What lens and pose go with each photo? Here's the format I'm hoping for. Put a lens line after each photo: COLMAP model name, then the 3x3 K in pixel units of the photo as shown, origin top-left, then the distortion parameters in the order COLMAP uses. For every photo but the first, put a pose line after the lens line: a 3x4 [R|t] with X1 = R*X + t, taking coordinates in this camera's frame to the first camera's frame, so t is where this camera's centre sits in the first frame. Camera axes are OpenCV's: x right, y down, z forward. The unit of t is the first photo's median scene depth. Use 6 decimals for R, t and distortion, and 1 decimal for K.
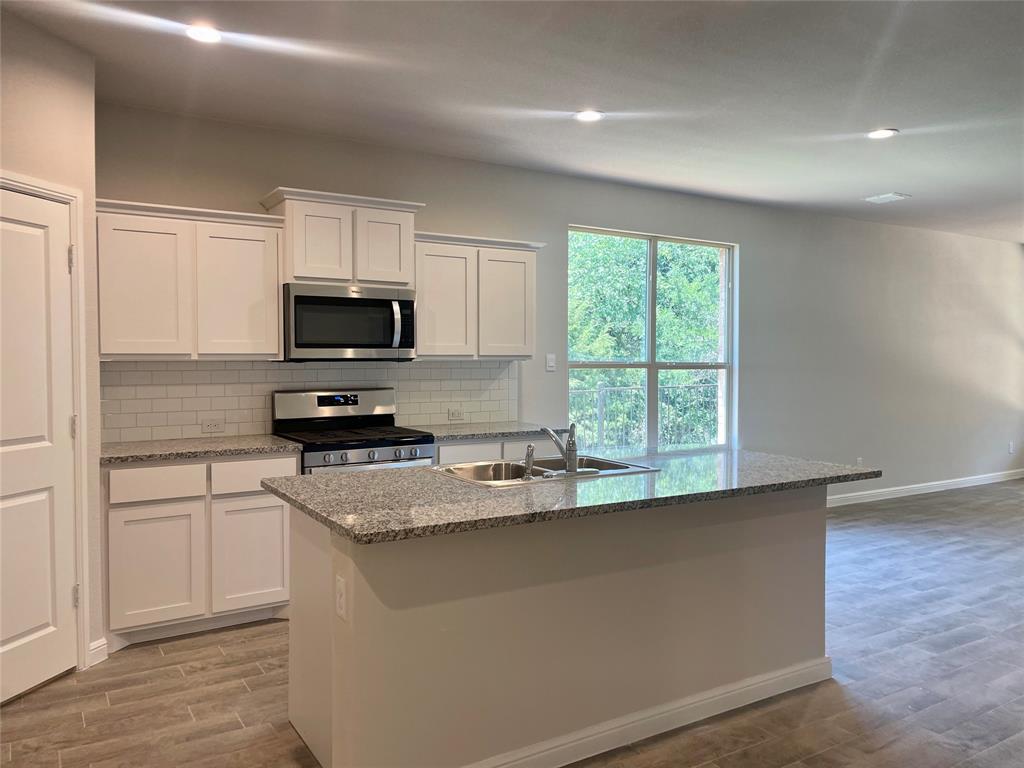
lens RADIAL K [[763.2, 0, 527.6], [0, 763.2, 379.4], [0, 0, 1]] dist [0.077683, -0.104507]
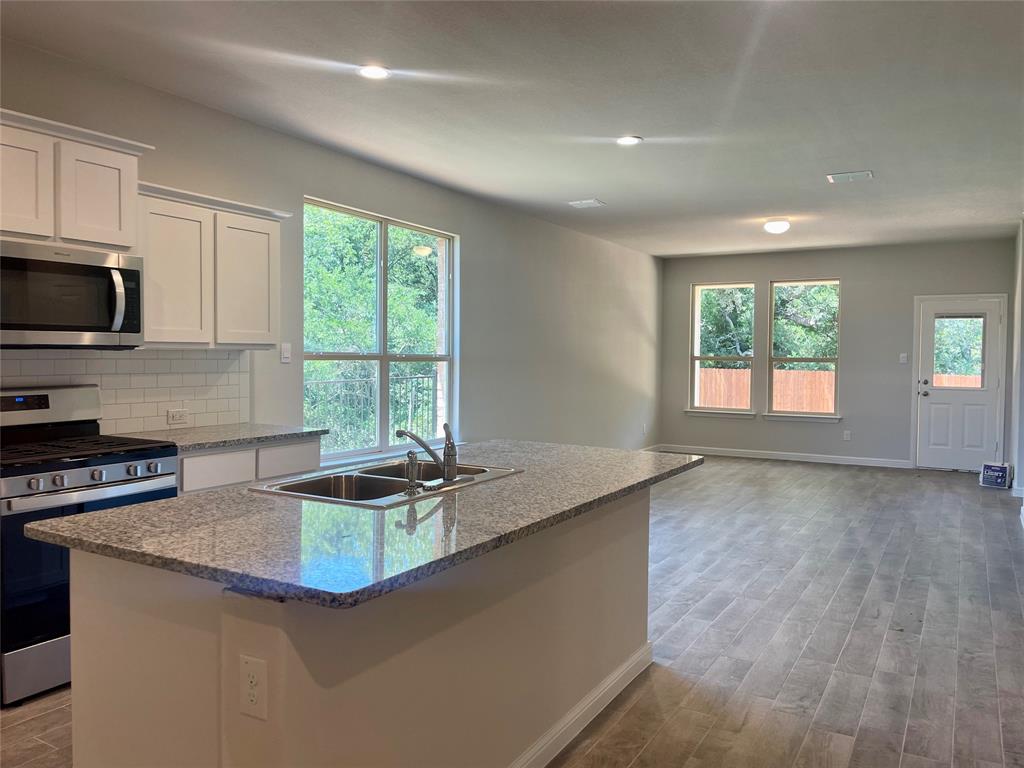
lens RADIAL K [[763.2, 0, 527.6], [0, 763.2, 379.4], [0, 0, 1]] dist [0.077683, -0.104507]
pose [[0.883446, -0.008338, 0.468458, -0.182619], [0.004055, 0.999940, 0.010150, -0.000154], [-0.468515, -0.007067, 0.883427, 0.140563]]
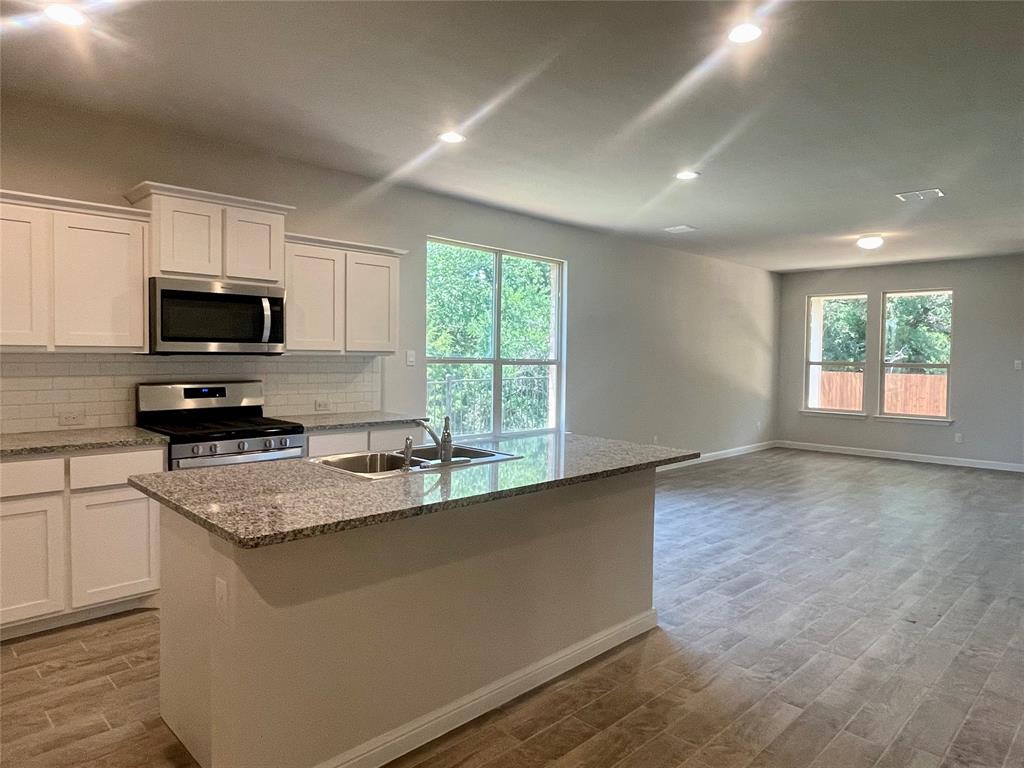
lens RADIAL K [[643.8, 0, 521.0], [0, 643.8, 378.2], [0, 0, 1]] dist [-0.000179, -0.005045]
pose [[0.974727, 0.004833, 0.223349, -0.029173], [-0.007228, 0.999925, 0.009909, -0.004168], [-0.223284, -0.011273, 0.974688, 0.065080]]
